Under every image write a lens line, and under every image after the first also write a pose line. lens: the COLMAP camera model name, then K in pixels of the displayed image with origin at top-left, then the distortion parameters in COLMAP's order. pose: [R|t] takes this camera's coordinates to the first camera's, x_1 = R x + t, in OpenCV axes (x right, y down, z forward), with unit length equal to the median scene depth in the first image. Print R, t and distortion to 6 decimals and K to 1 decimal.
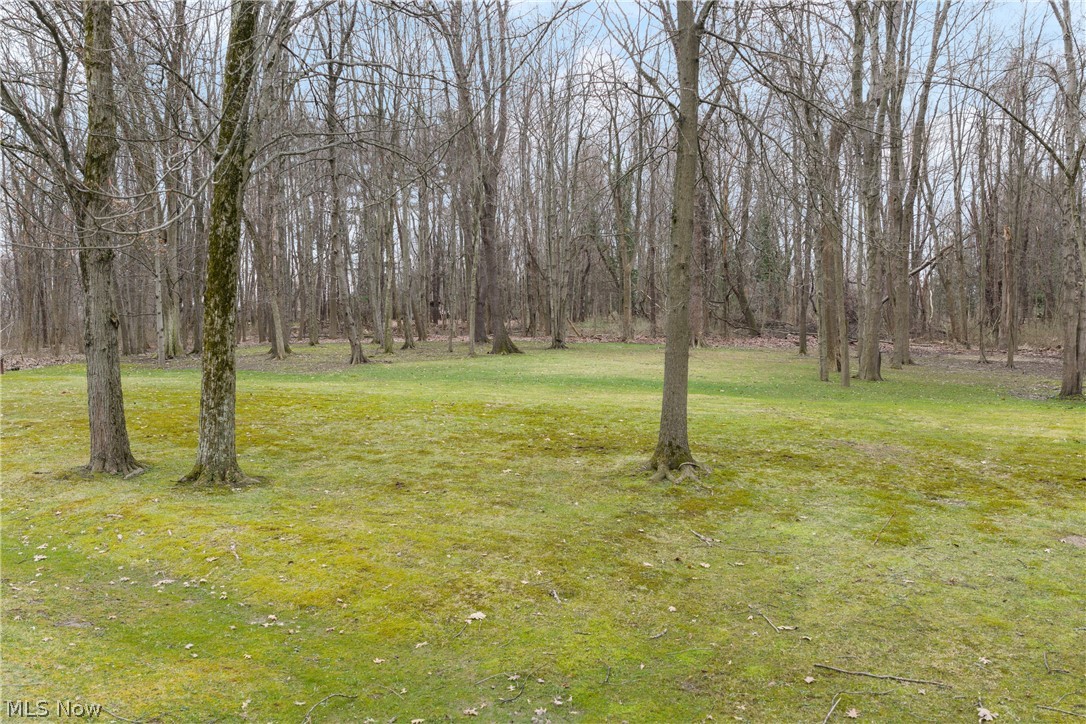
lens RADIAL K [[899.5, 0, 542.3], [0, 899.5, 359.6], [0, 0, 1]] dist [0.011032, -0.012170]
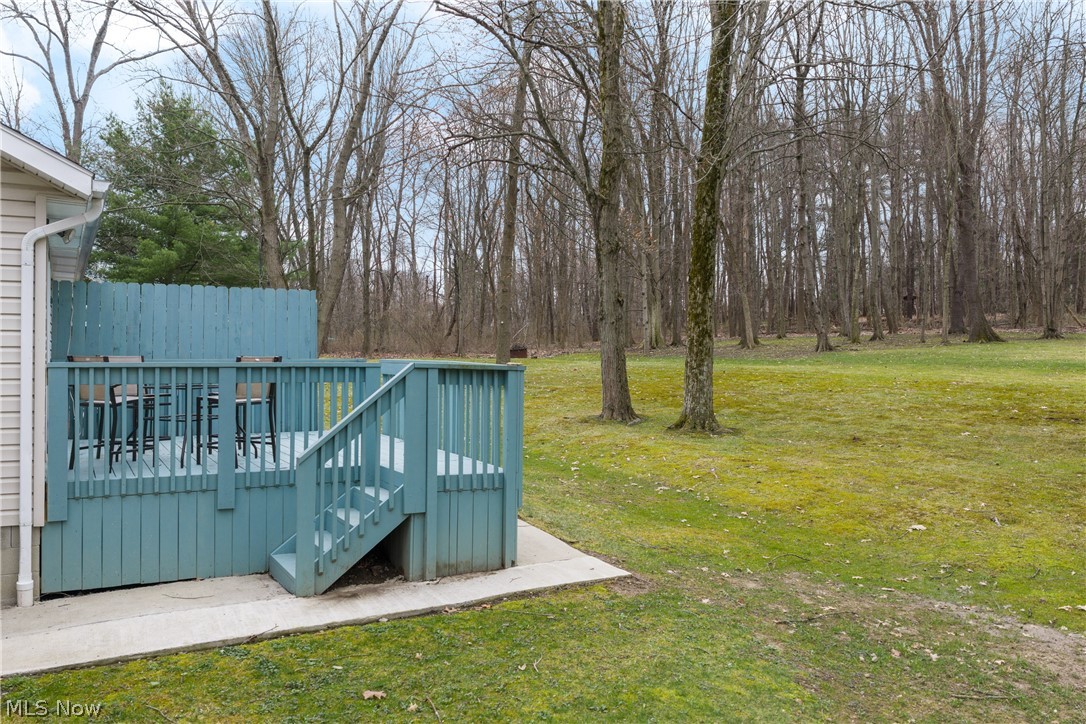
lens RADIAL K [[899.5, 0, 545.2], [0, 899.5, 361.7], [0, 0, 1]] dist [0.011032, -0.012170]
pose [[0.874835, 0.004715, -0.484398, 0.033912], [-0.004810, 0.999988, 0.001046, 0.035785], [0.484397, 0.001415, 0.874847, -0.122269]]
